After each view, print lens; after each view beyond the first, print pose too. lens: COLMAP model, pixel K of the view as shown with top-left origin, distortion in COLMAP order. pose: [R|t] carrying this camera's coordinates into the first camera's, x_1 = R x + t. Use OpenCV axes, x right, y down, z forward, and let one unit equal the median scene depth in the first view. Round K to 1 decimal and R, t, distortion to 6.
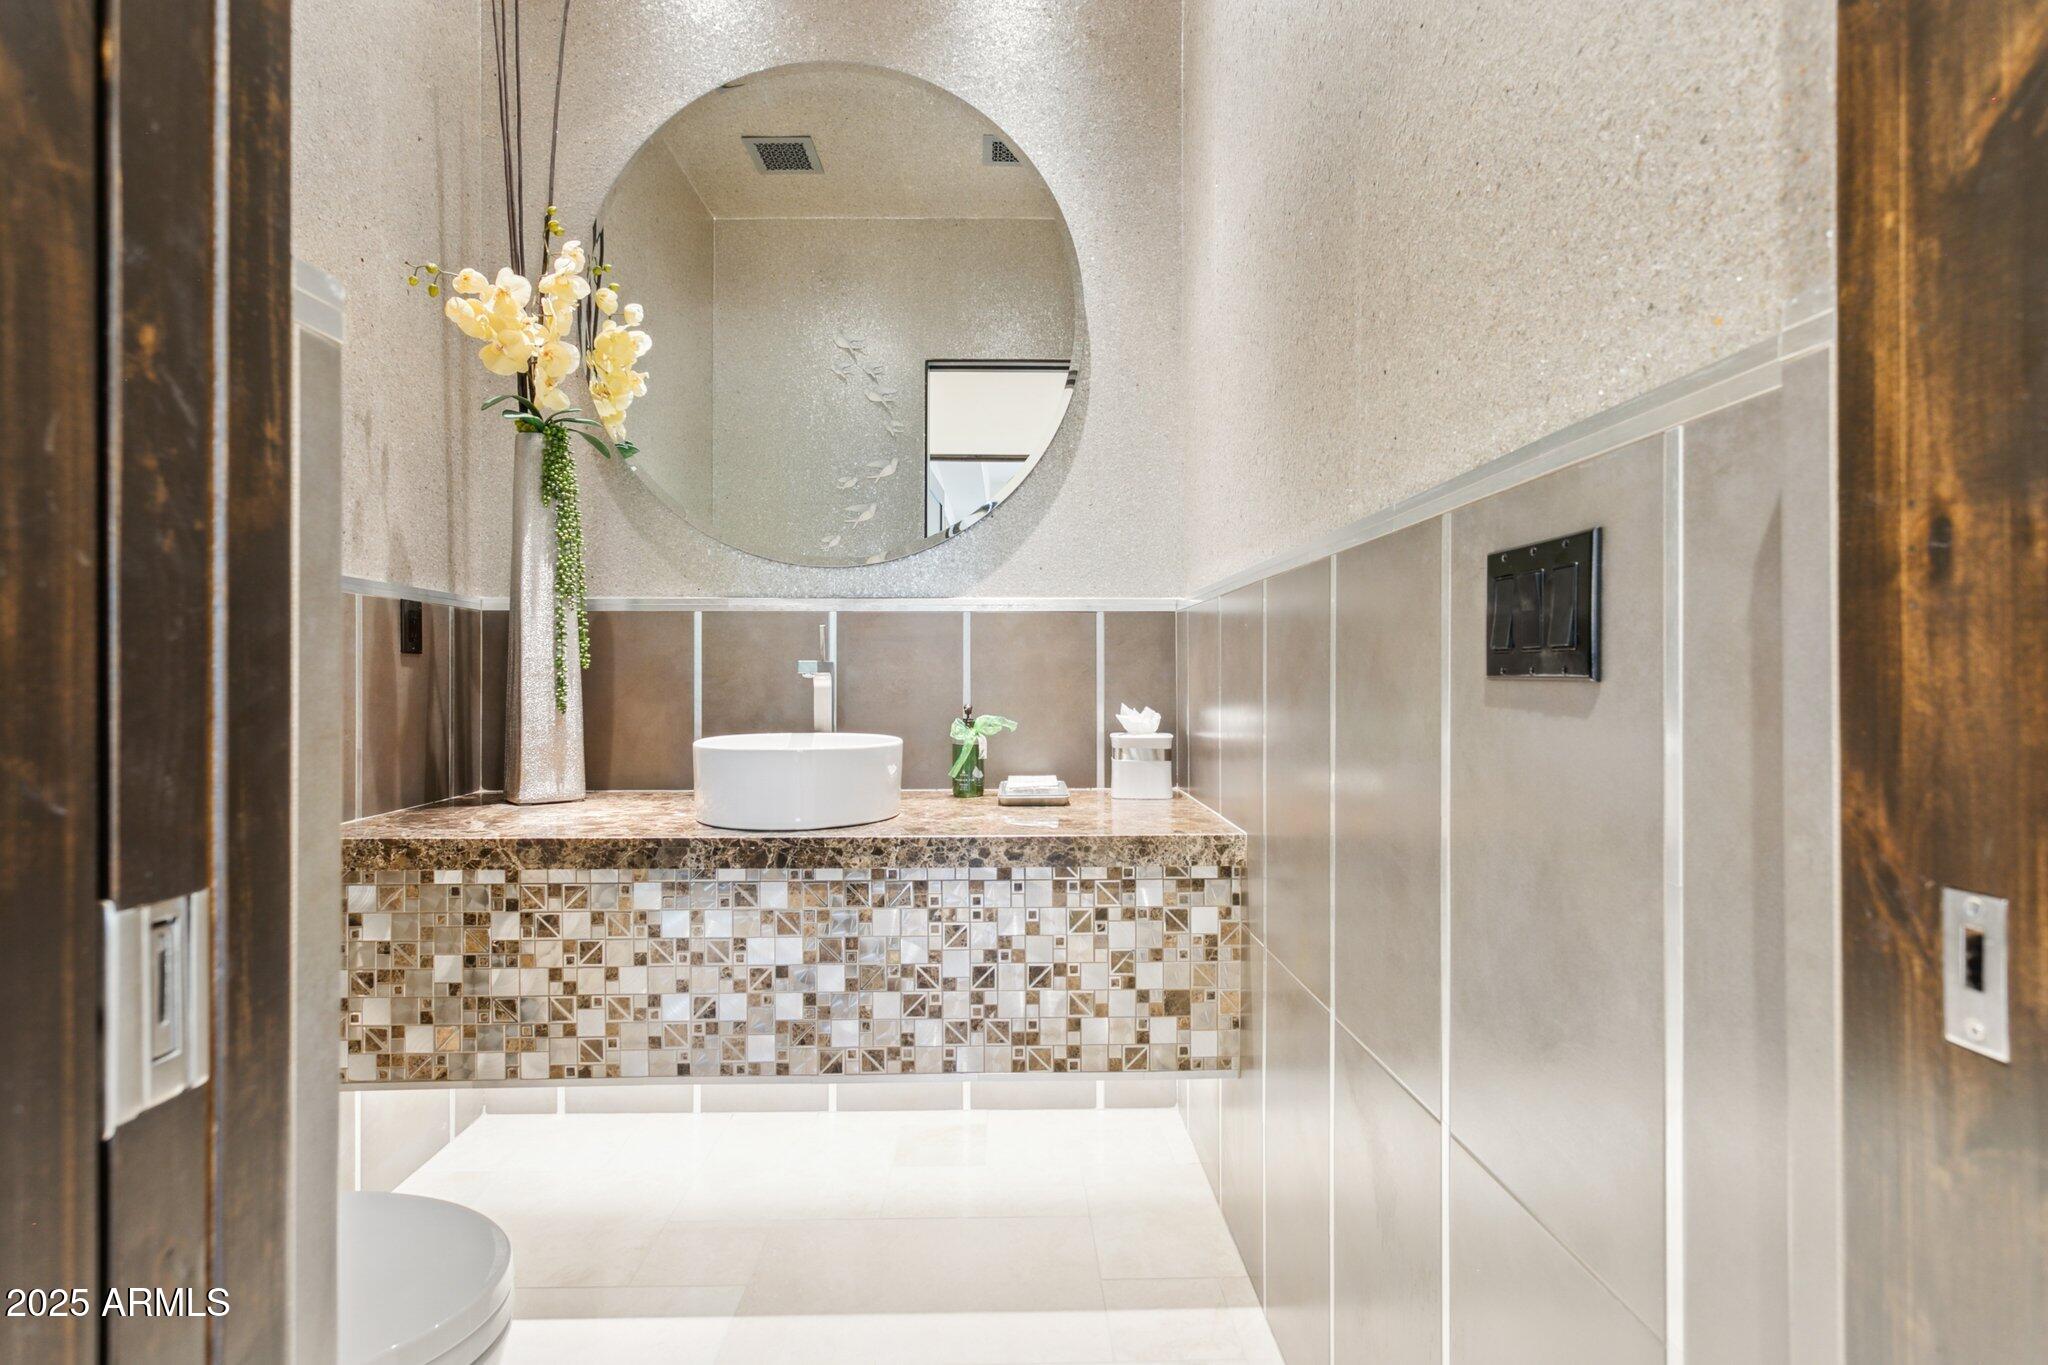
lens RADIAL K [[970.5, 0, 1023.7], [0, 970.5, 680.9], [0, 0, 1]] dist [-0.001672, 0.004017]
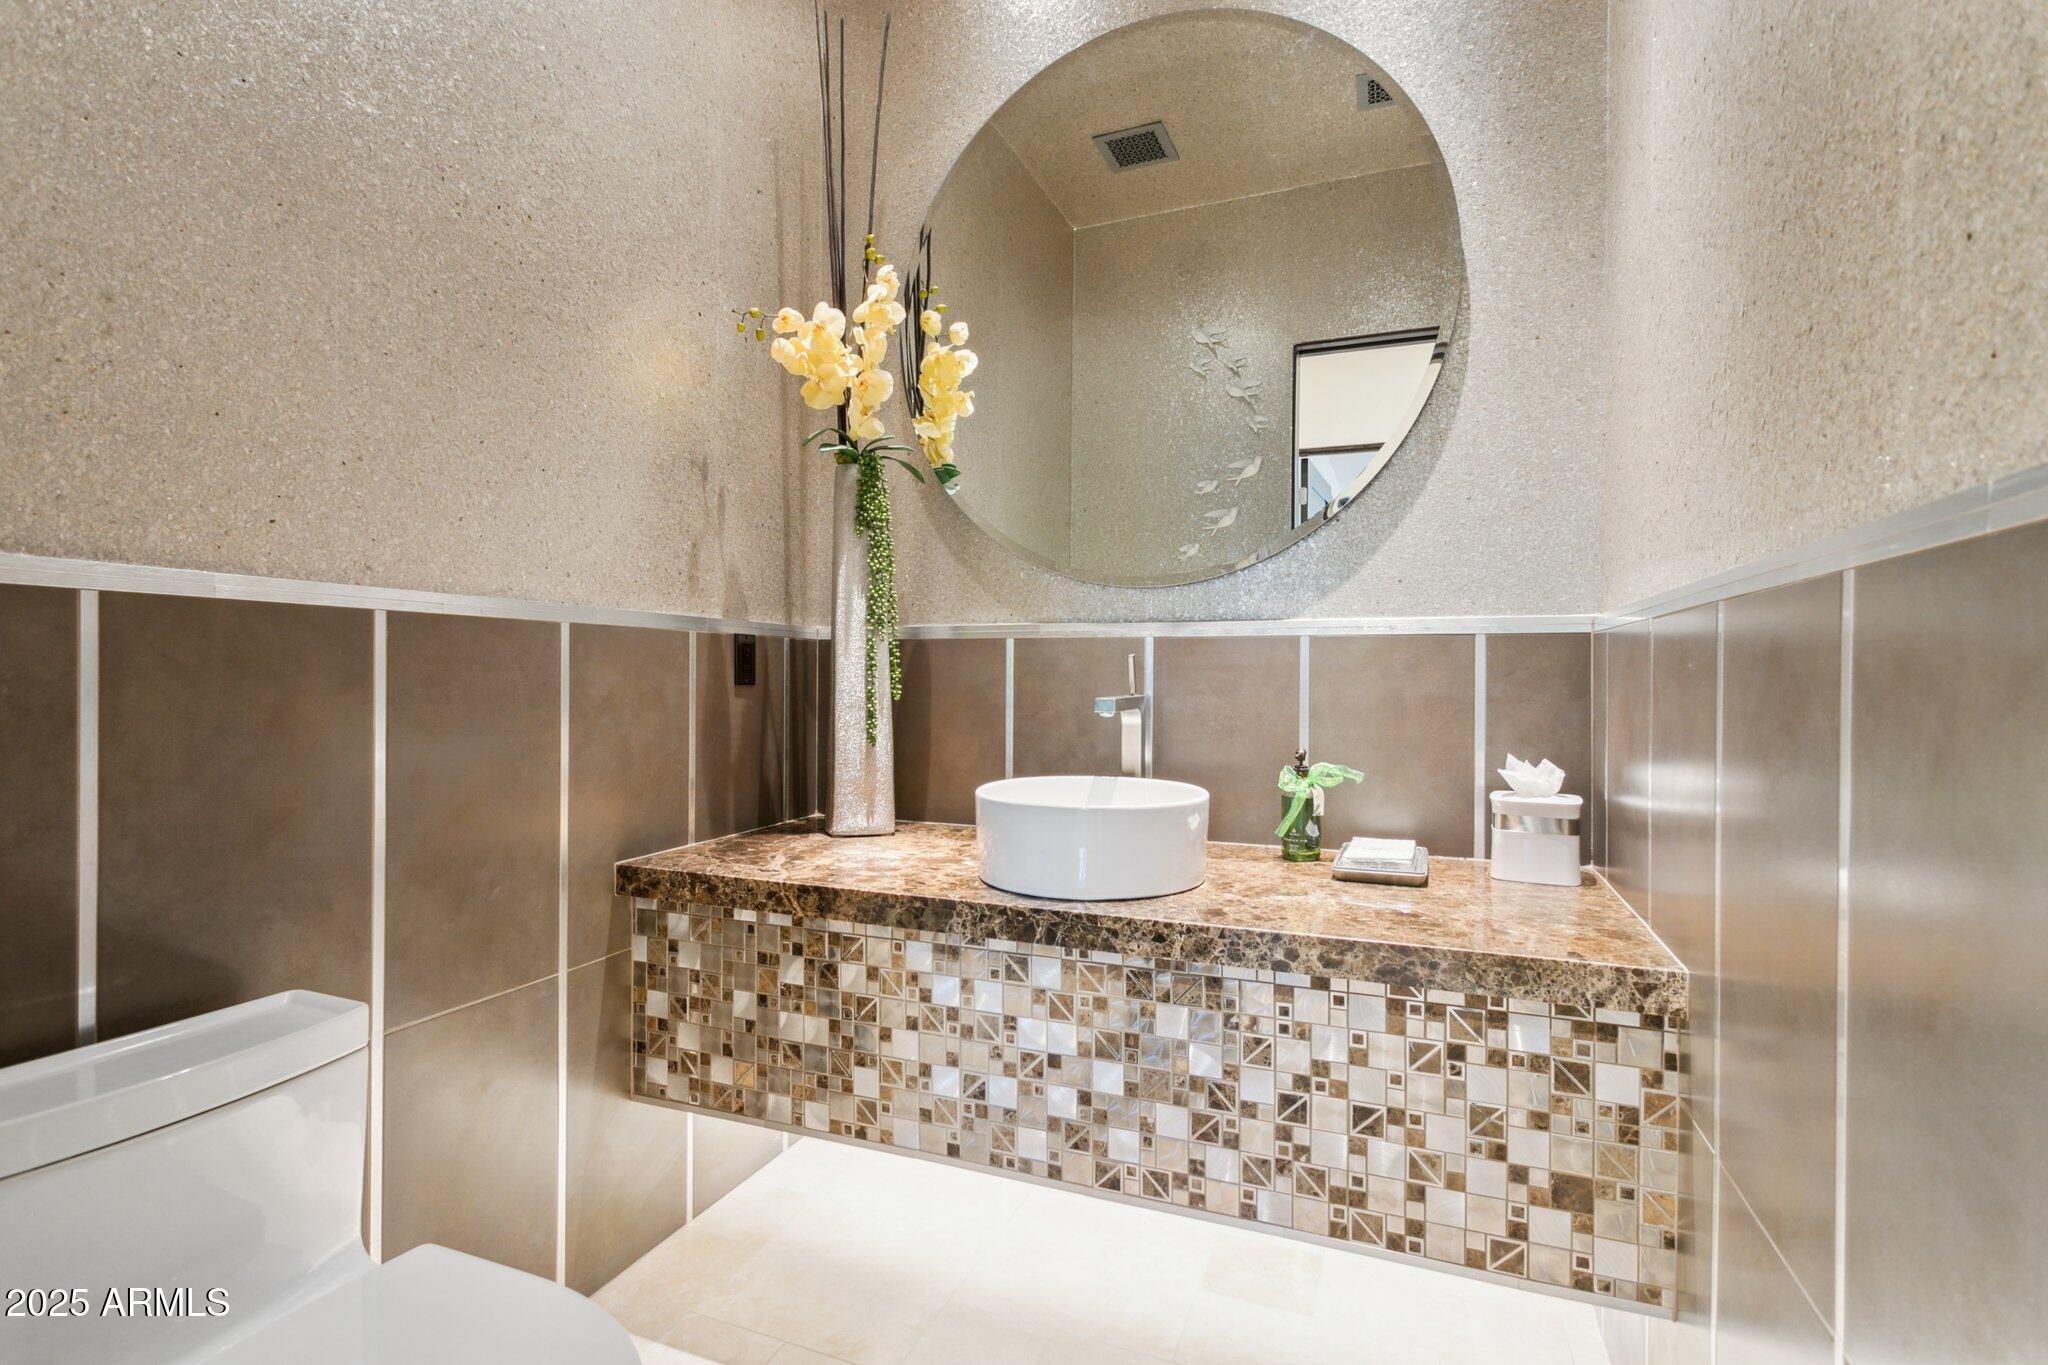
lens RADIAL K [[970.5, 0, 1022.9], [0, 970.5, 683.5], [0, 0, 1]] dist [-0.001672, 0.004017]
pose [[0.919680, 0.008450, -0.392577, 0.055045], [-0.008084, 0.999964, 0.002585, -0.035675], [0.392585, 0.000797, 0.919716, 0.158861]]
